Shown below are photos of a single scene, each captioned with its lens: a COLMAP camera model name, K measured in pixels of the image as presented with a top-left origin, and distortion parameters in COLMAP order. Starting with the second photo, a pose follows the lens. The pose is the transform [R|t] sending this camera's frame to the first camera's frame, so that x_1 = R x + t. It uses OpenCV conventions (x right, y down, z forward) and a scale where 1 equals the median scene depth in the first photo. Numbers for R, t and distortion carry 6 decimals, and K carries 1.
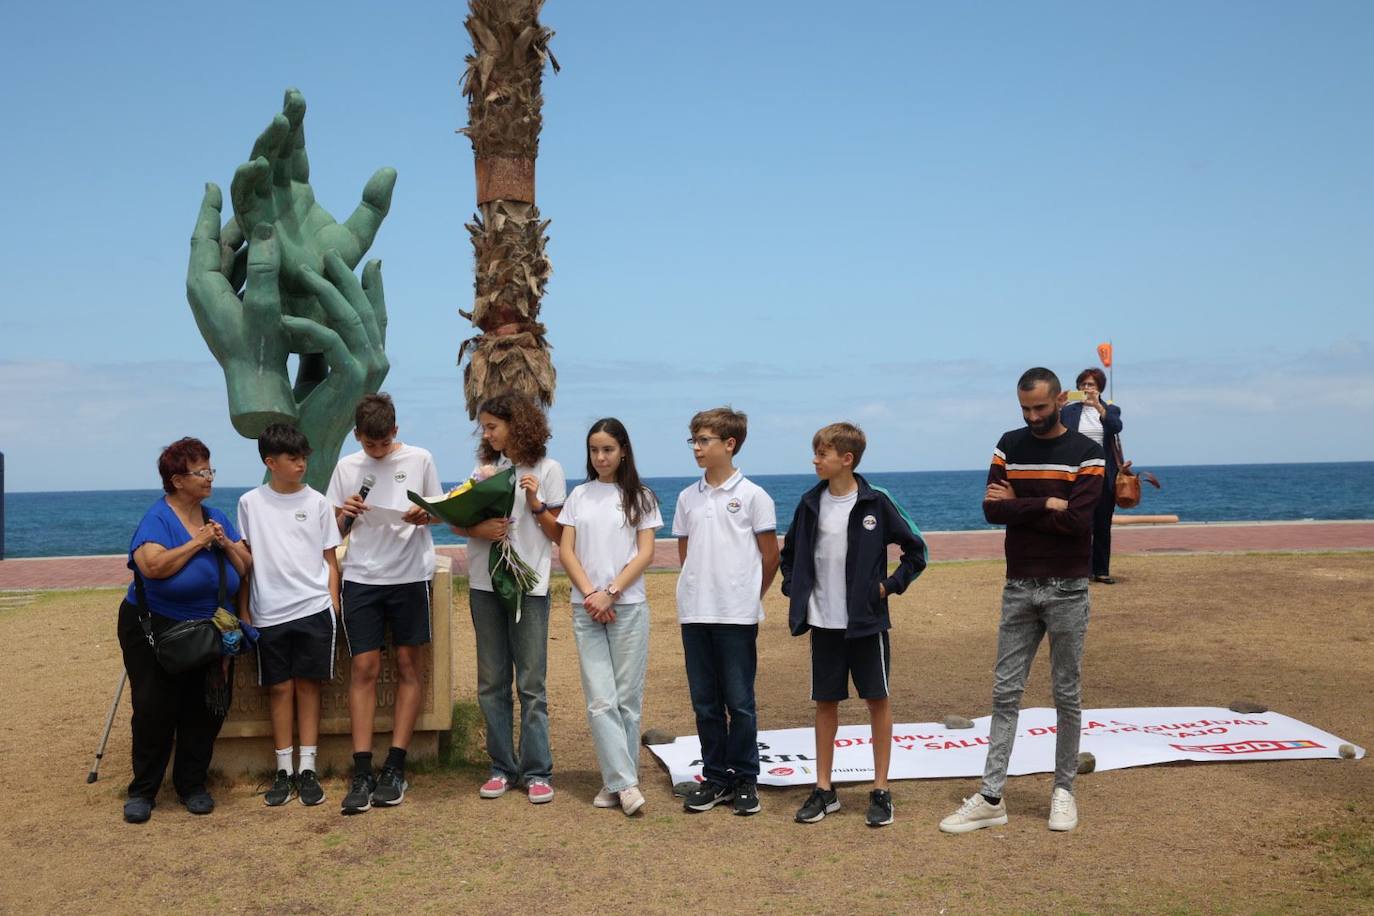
lens RADIAL K [[1808.1, 0, 687.7], [0, 1808.1, 450.8], [0, 0, 1]] dist [0.081557, -0.015804]
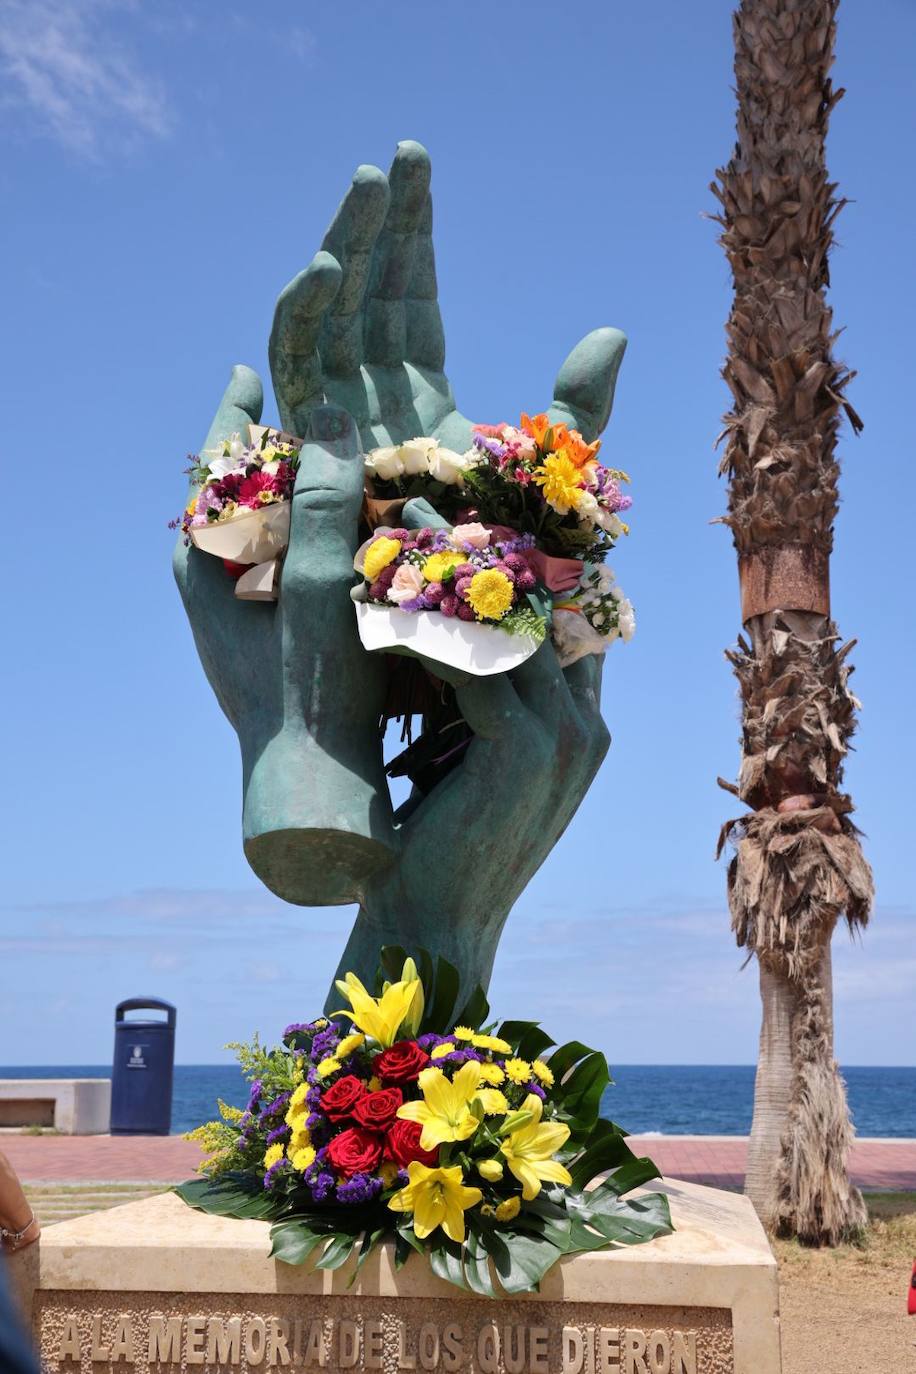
lens RADIAL K [[1668.1, 0, 442.0], [0, 1668.1, 687.7], [0, 0, 1]] dist [0.051784, 0.050306]
pose [[0.964785, -0.034821, -0.260725, -0.091673], [-0.018731, 0.979588, -0.200140, 0.020464], [0.262372, 0.197975, 0.944440, 0.566456]]
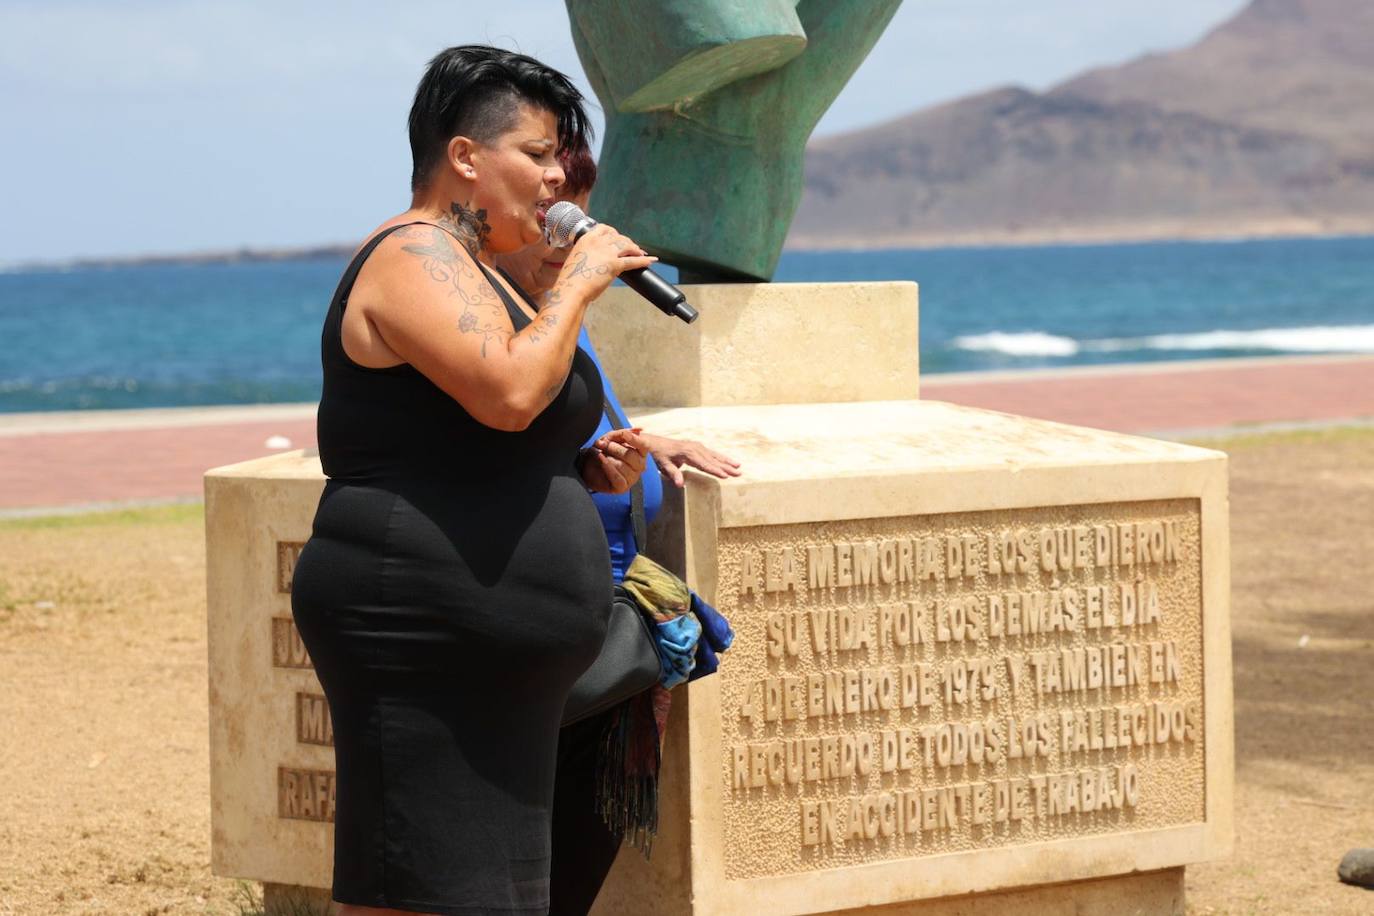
lens RADIAL K [[5401.8, 0, 710.9], [0, 5401.8, 462.3], [0, 0, 1]] dist [0.496037, 9.858507]
pose [[0.812981, -0.024108, 0.581791, -0.787096], [0.002850, 0.999295, 0.037426, 0.021053], [-0.582283, -0.028769, 0.812477, 0.101284]]
